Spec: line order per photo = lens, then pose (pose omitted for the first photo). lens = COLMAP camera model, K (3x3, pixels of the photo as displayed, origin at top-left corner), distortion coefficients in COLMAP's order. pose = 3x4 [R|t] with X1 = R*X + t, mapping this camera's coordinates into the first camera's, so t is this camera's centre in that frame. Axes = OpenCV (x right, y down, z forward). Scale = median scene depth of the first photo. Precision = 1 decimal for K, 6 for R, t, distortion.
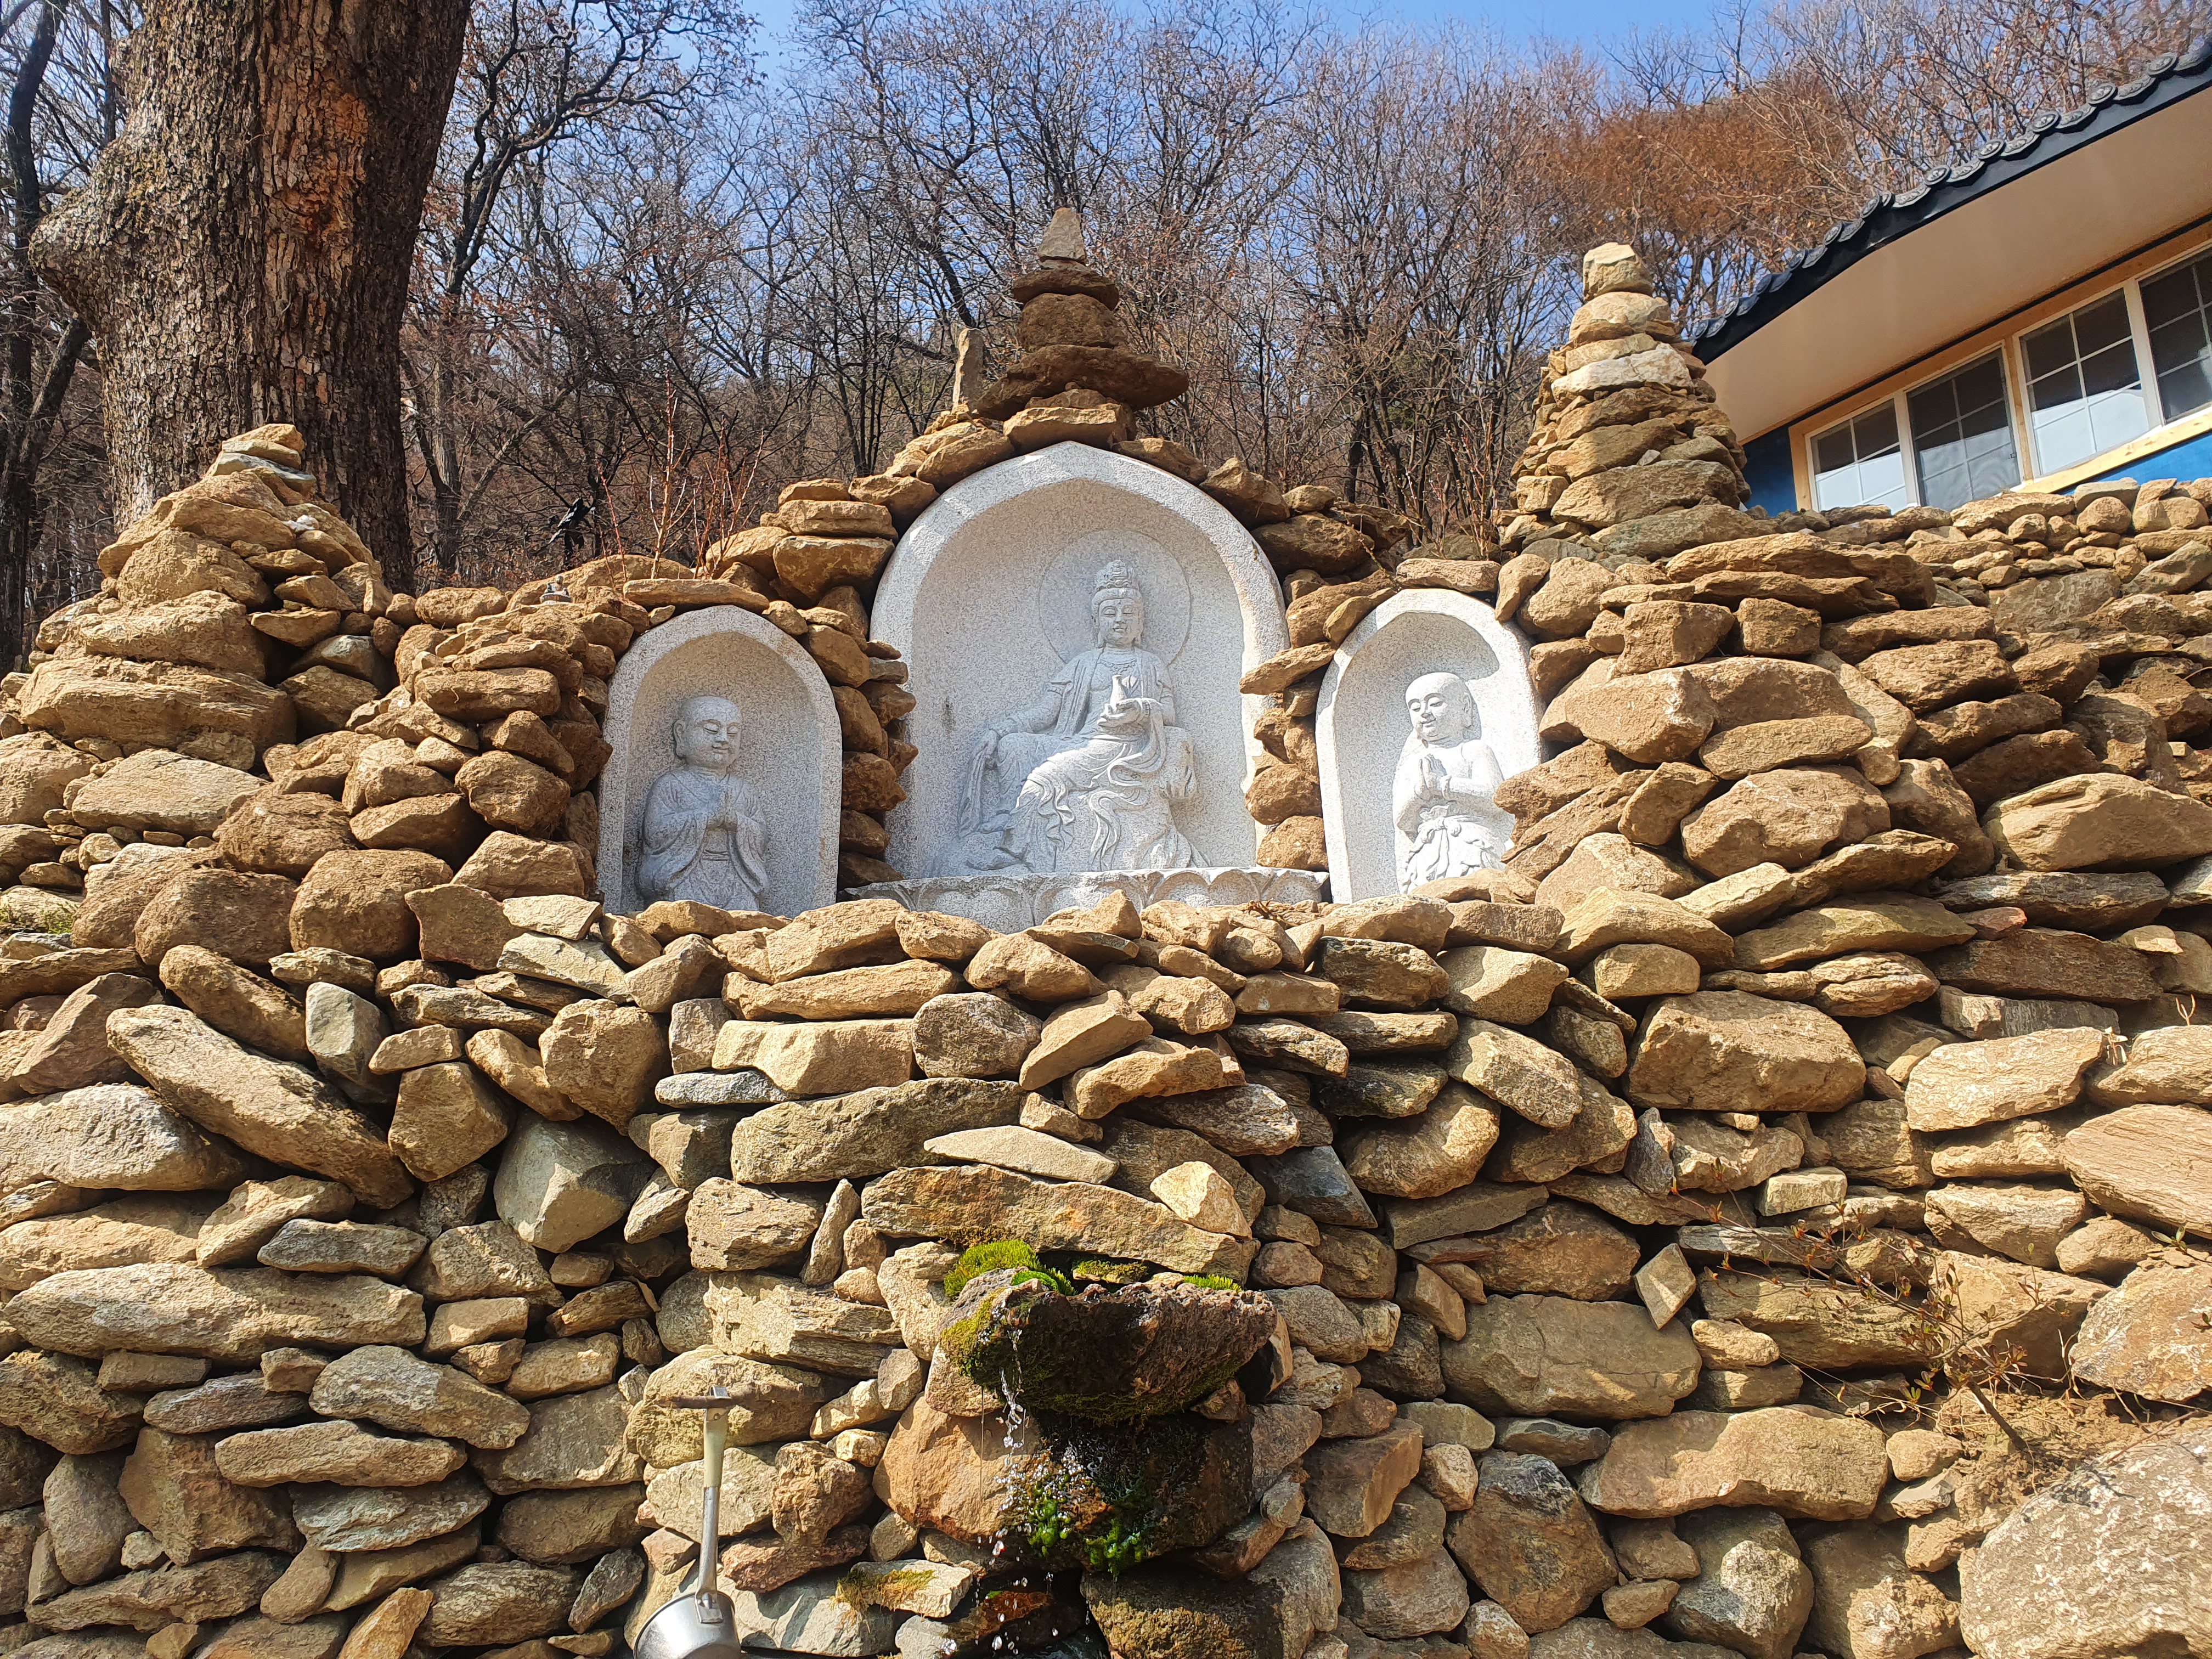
lens RADIAL K [[1690.1, 0, 1106.0], [0, 1690.1, 829.5], [0, 0, 1]] dist [0.008036, 0.002378]
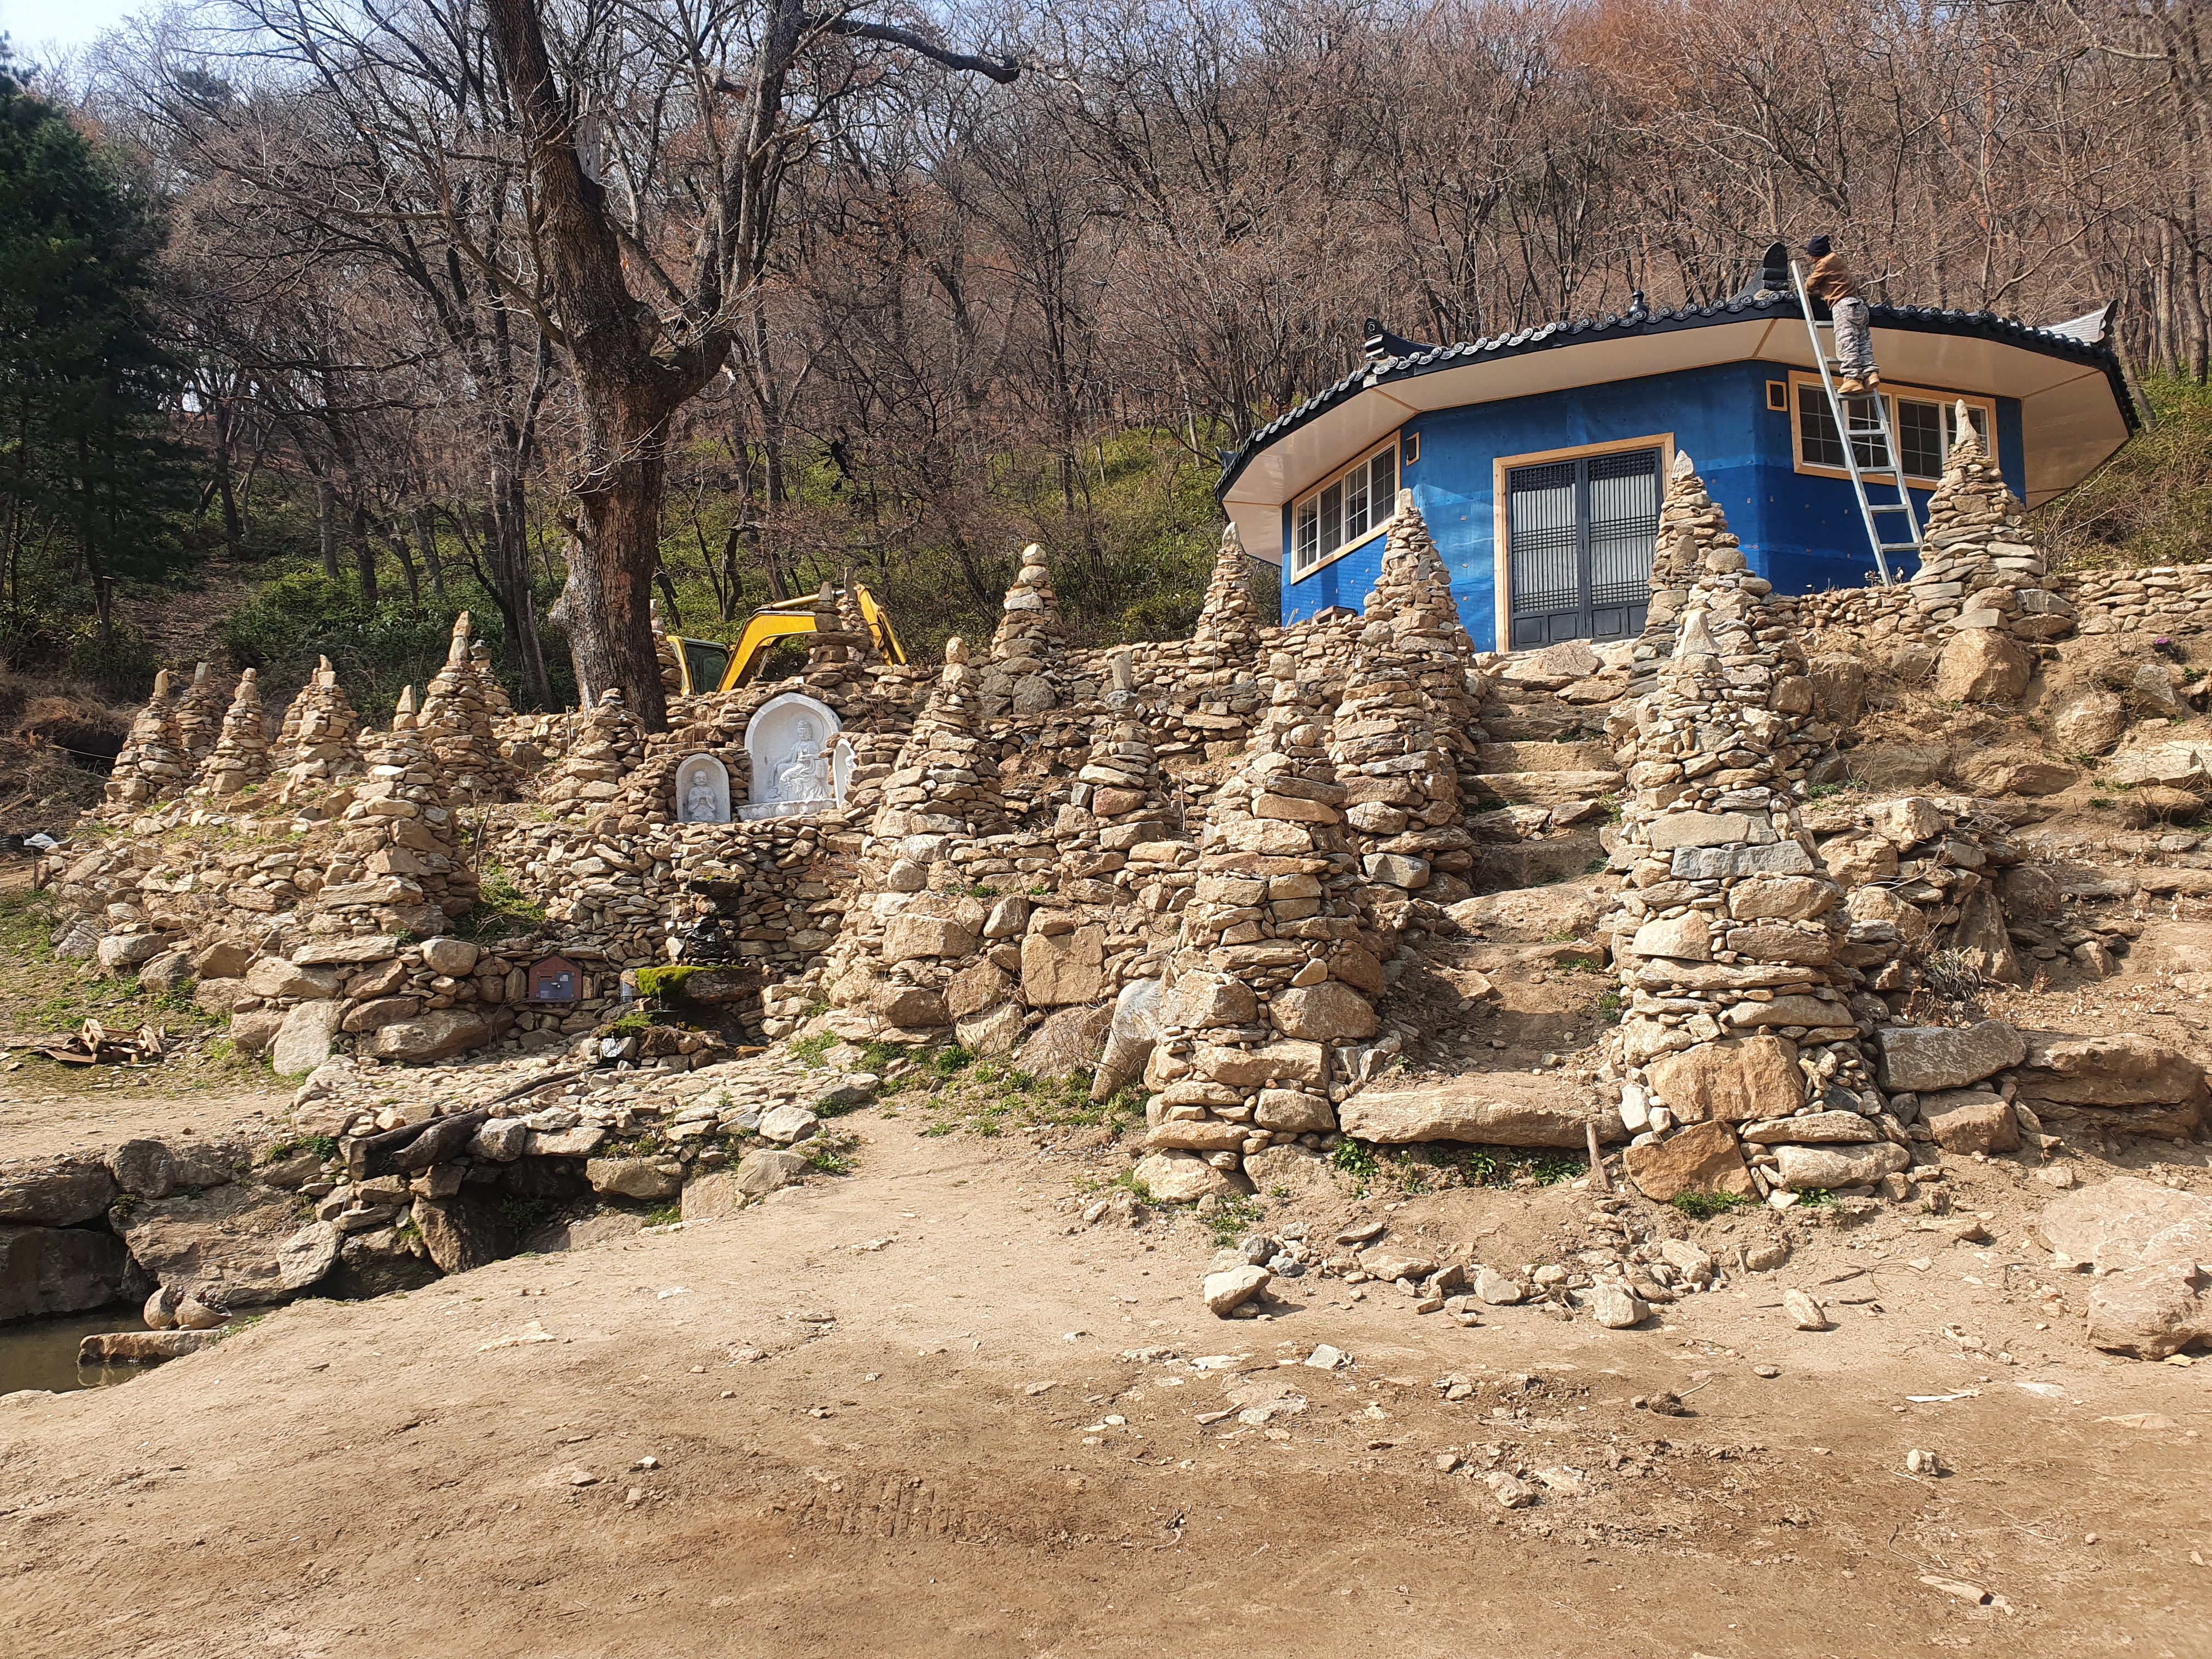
lens RADIAL K [[1647.3, 0, 1176.1], [0, 1647.3, 785.9], [0, 0, 1]] dist [0.035316, -0.003662]
pose [[0.979454, -0.041310, -0.197393, 2.811368], [0.071584, 0.986275, 0.148786, -0.887901], [0.188538, -0.159859, 0.968968, -4.600385]]
